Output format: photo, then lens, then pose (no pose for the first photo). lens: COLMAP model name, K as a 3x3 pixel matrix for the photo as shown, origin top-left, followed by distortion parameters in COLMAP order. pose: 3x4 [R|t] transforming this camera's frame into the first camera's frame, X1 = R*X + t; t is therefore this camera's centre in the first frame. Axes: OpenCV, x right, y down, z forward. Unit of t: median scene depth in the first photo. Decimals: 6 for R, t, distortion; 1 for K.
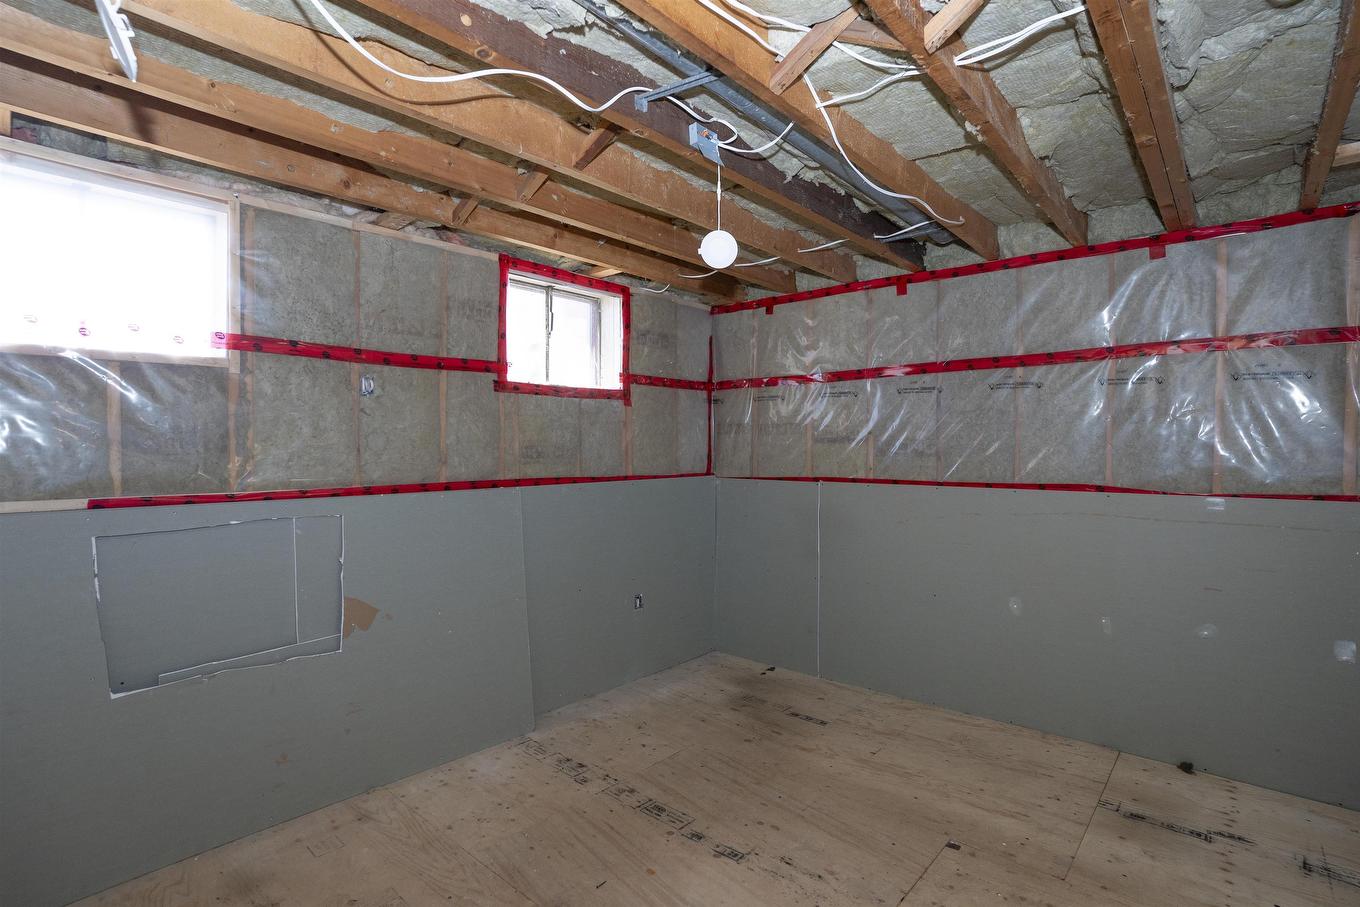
lens RADIAL K [[681.5, 0, 680.0], [0, 681.5, 453.5], [0, 0, 1]] dist [-0.061687, 0.028120]
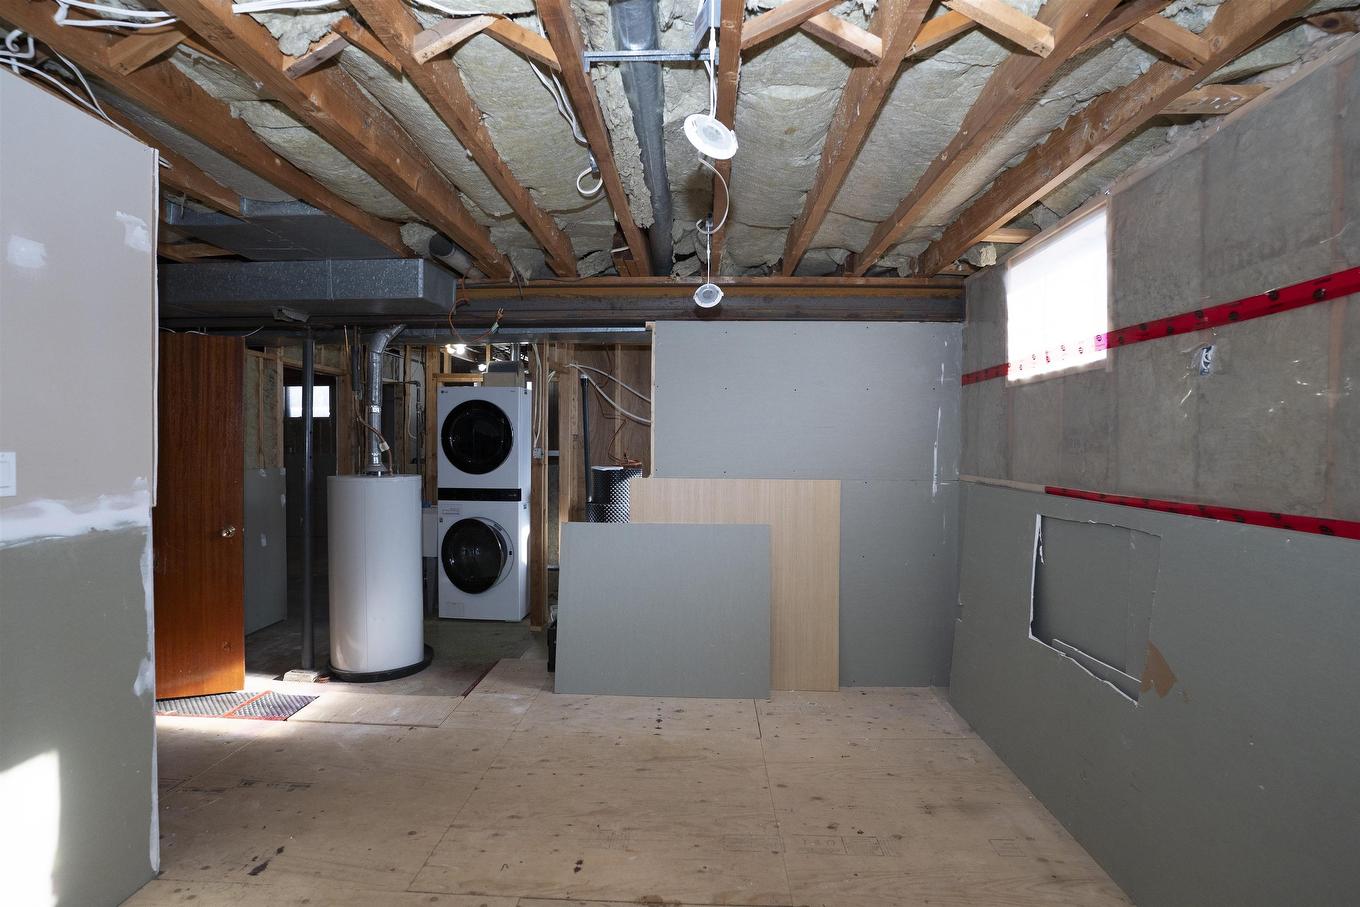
lens RADIAL K [[681.5, 0, 680.0], [0, 681.5, 453.5], [0, 0, 1]] dist [-0.061687, 0.028120]
pose [[-0.780405, 0.004835, -0.625256, 0.440641], [-0.012451, 0.999652, 0.023271, -0.015340], [0.625150, 0.025946, -0.780073, 1.368975]]
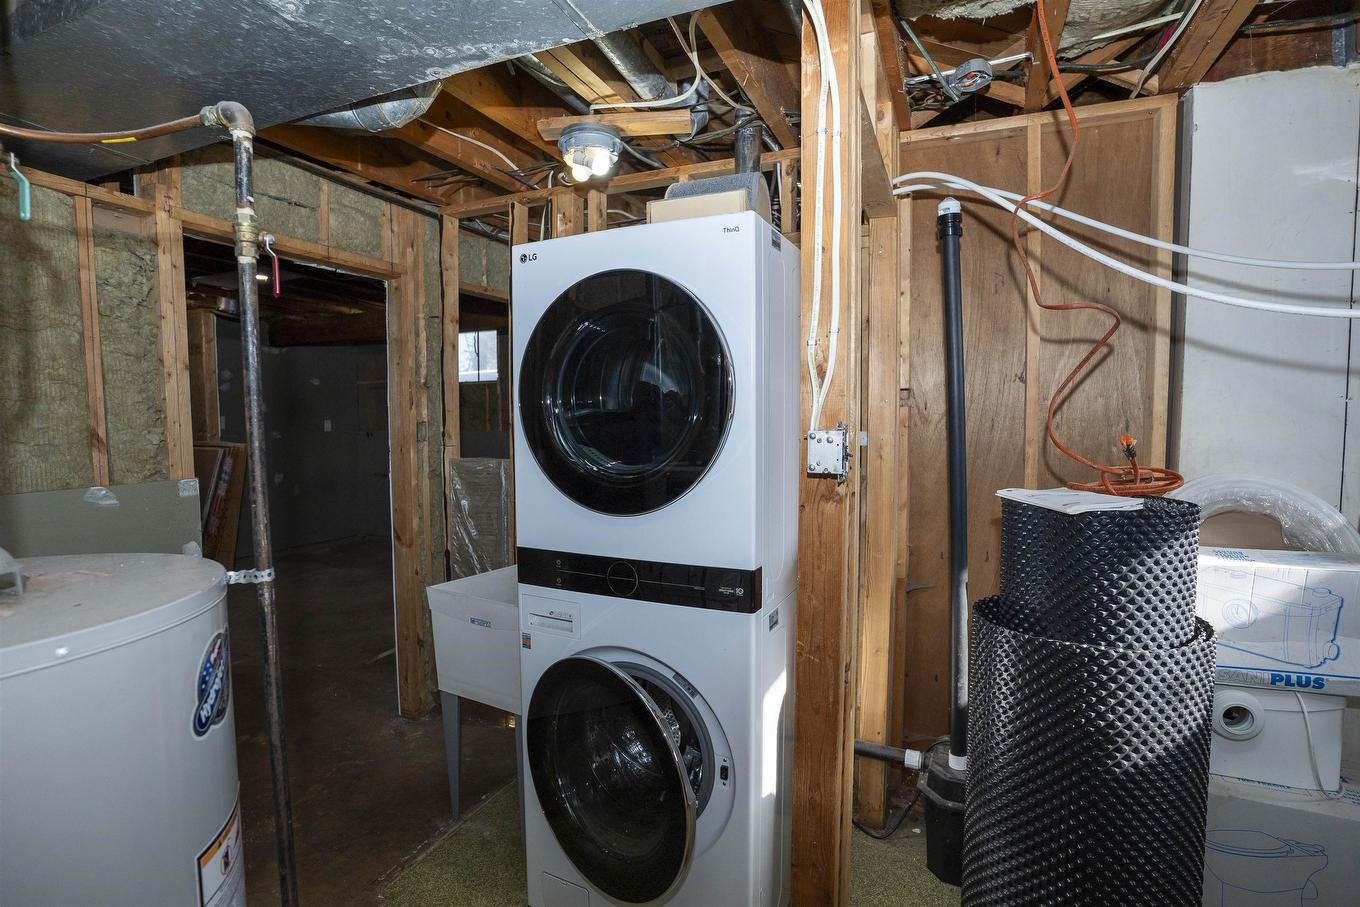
lens RADIAL K [[681.5, 0, 680.0], [0, 681.5, 453.5], [0, 0, 1]] dist [-0.061687, 0.028120]
pose [[-0.950588, 0.019065, -0.309870, 0.144327], [-0.000316, 0.998053, 0.062375, -0.005452], [0.310456, 0.059391, -0.948731, 0.756327]]
